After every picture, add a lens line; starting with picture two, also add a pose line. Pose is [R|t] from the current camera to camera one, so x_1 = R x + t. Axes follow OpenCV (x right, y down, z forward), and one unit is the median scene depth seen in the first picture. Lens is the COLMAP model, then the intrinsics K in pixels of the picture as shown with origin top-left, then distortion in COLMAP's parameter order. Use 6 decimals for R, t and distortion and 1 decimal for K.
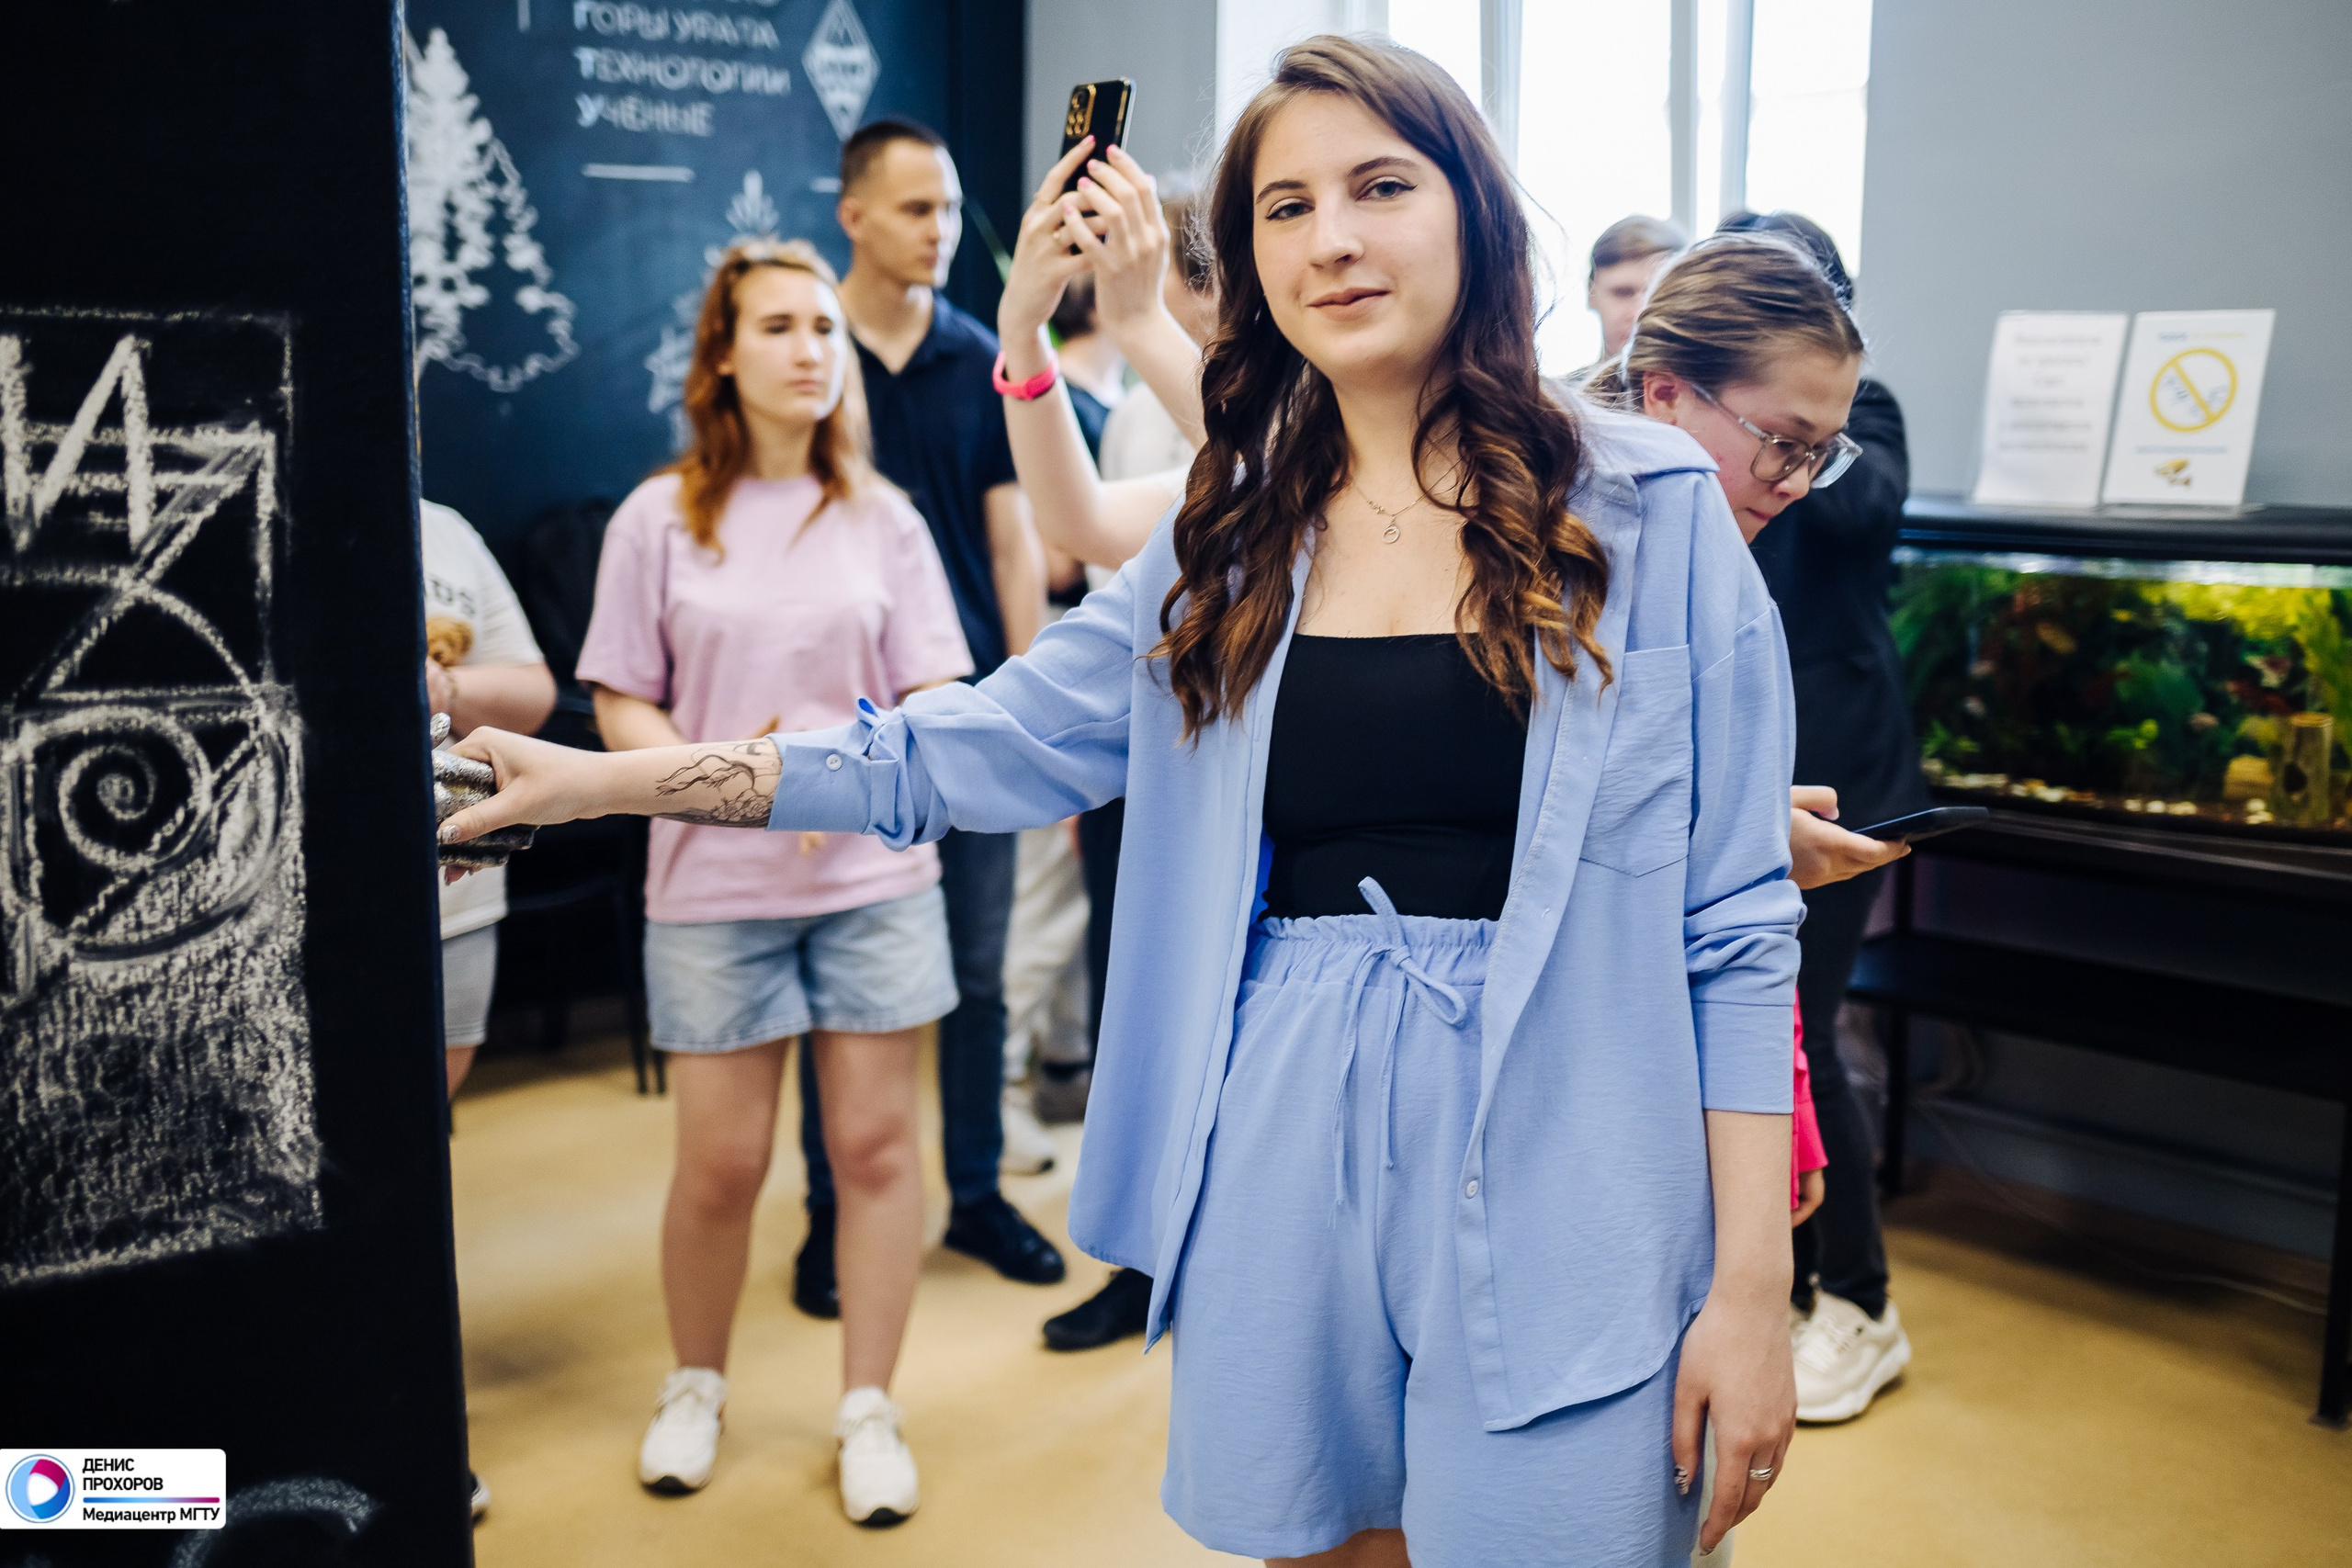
lens RADIAL K [[2348.3, 0, 1128.3], [0, 2348.3, 776.5], [0, 0, 1]] dist [-0.068067, 0.048656]
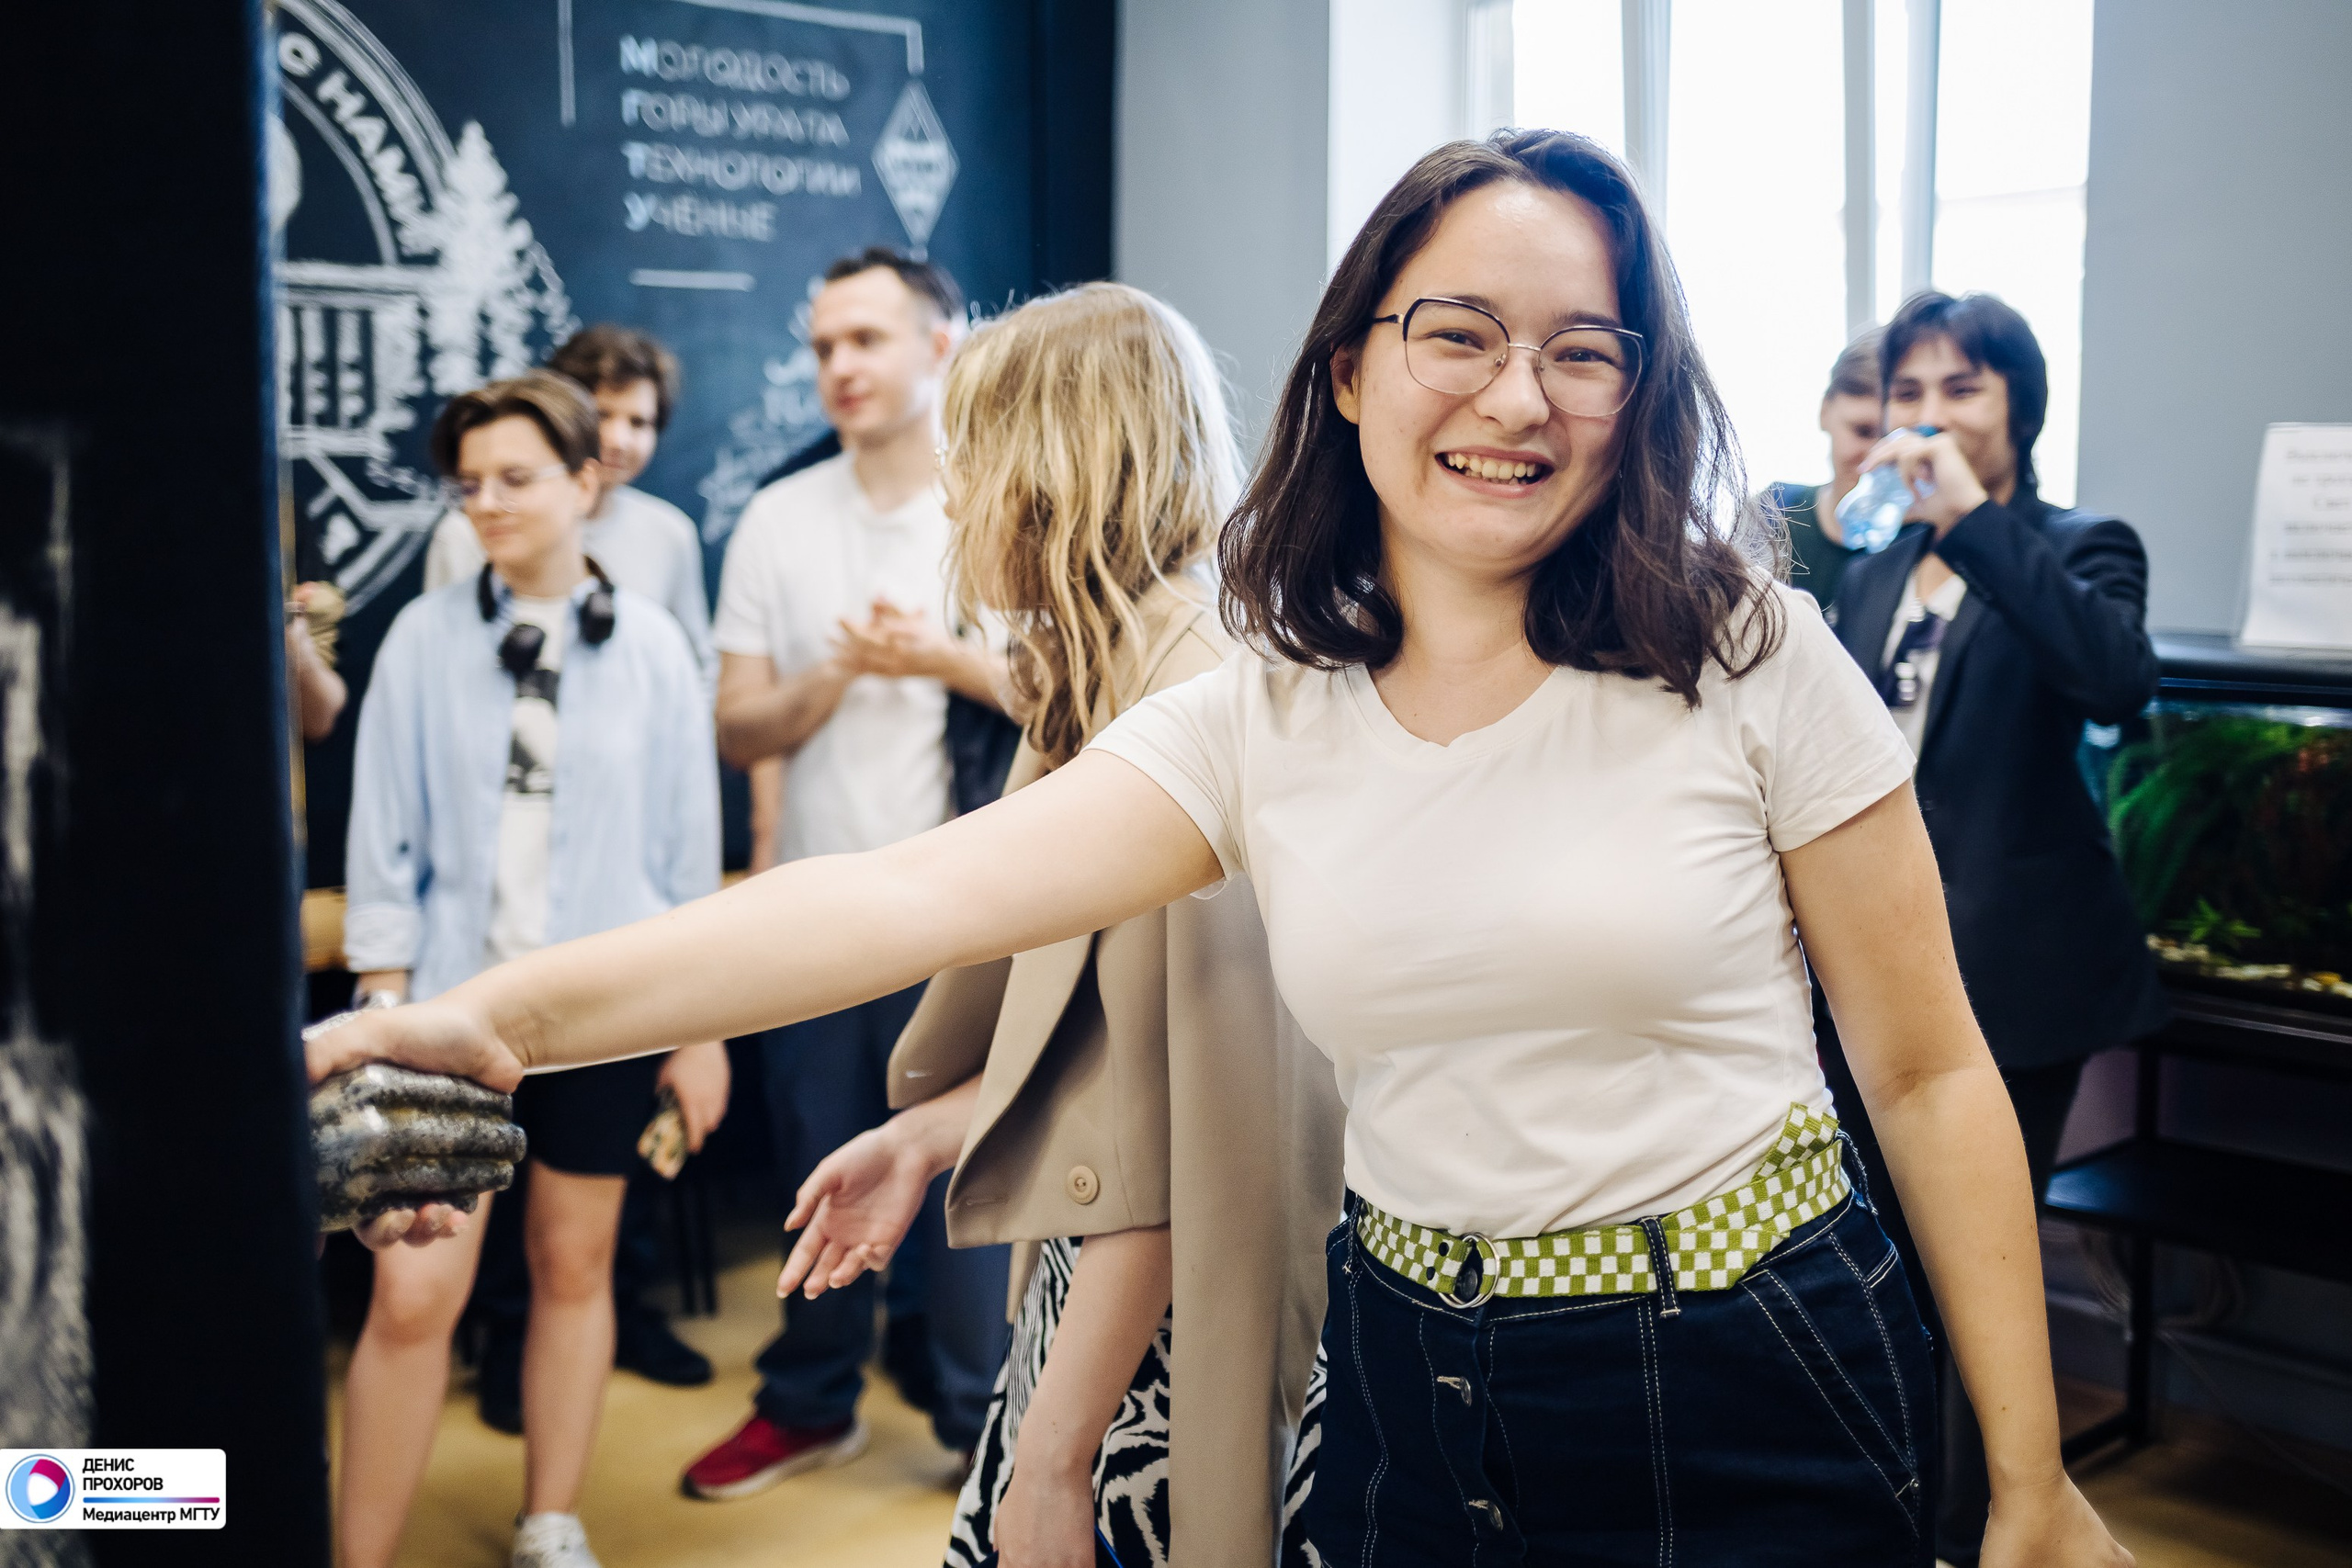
lens RADIAL K [[2319.3, 0, 1126.7], [0, 2319.3, 766.1], [0, 0, 1]] dist [-0.068133, 0.052065]
pose [[0.999730, -0.002172, -0.023117, -0.027381], [0.000943, 0.998591, -0.053062, -0.029076], [0.023199, 0.053025, 0.998324, 0.154091]]
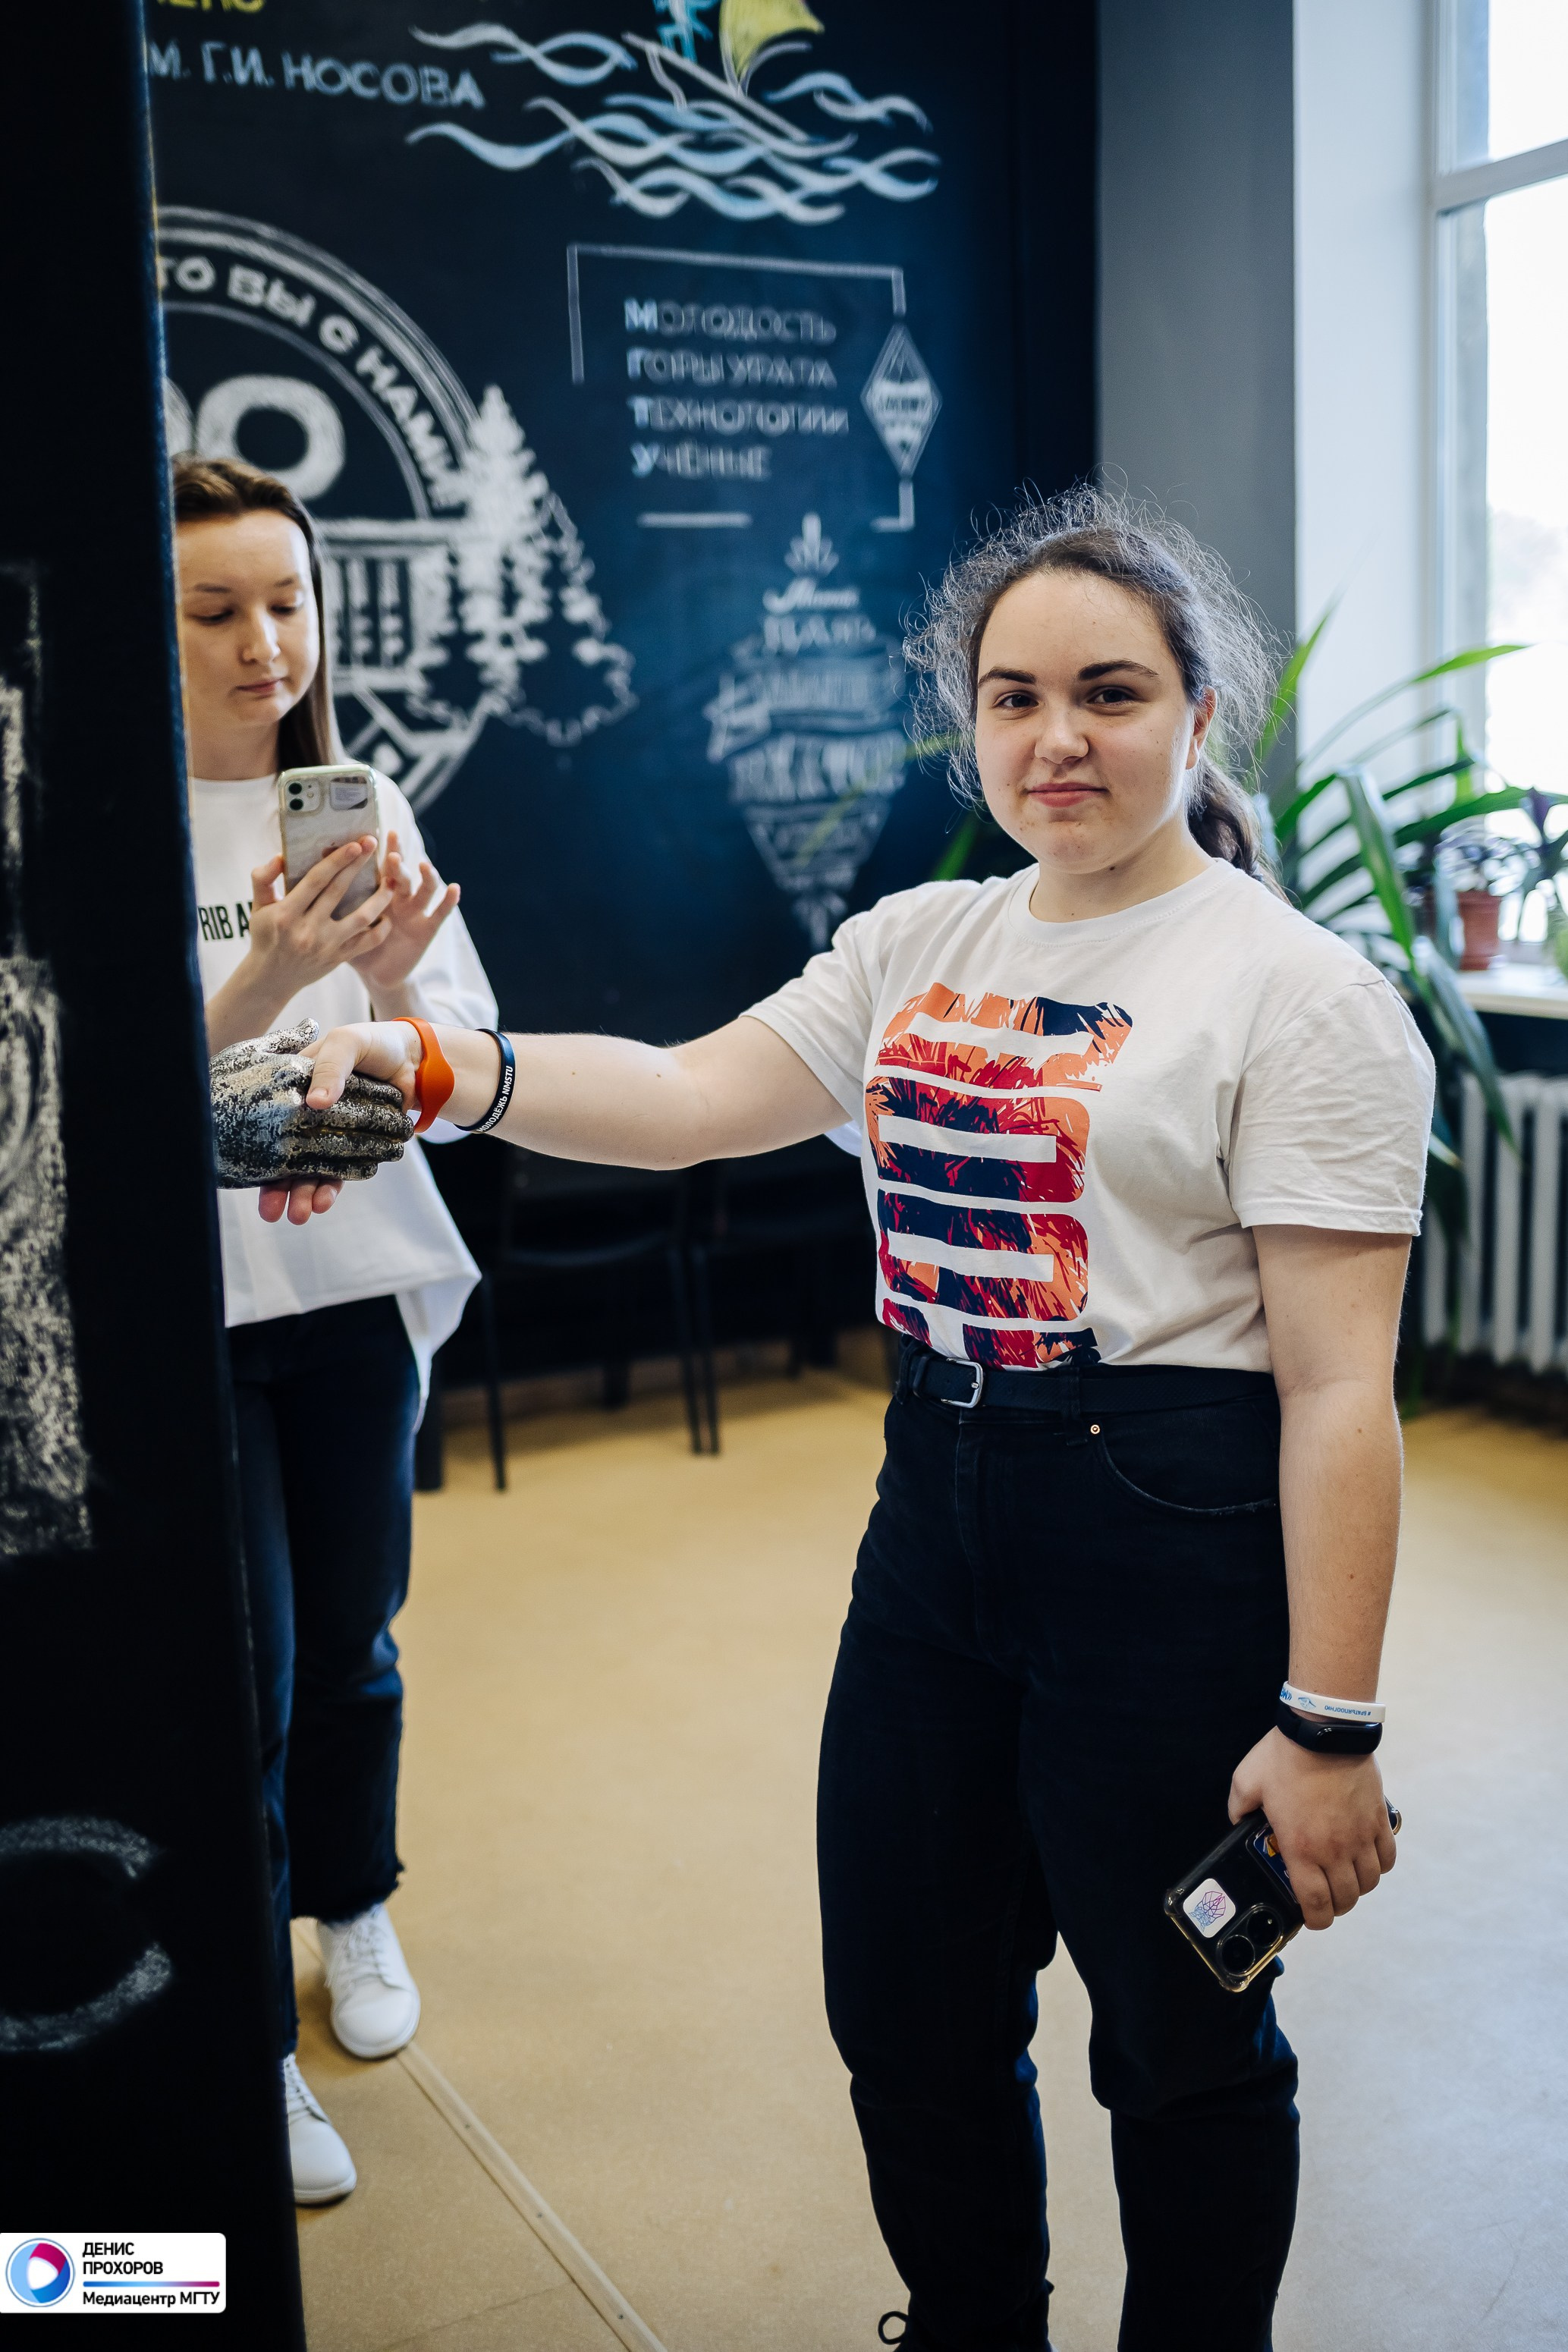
lens RADIAL K [[2348.3, 0, 778.6], [0, 2348.3, 1123.5], [0, 0, 1]] dist [-0.068067, 0.048656]
pose [[0.976749, -0.005862, -0.214306, 0.046892], [0.002868, 0.999894, -0.014278, 0.014816], [0.214367, 0.013332, 0.976662, 0.055958]]
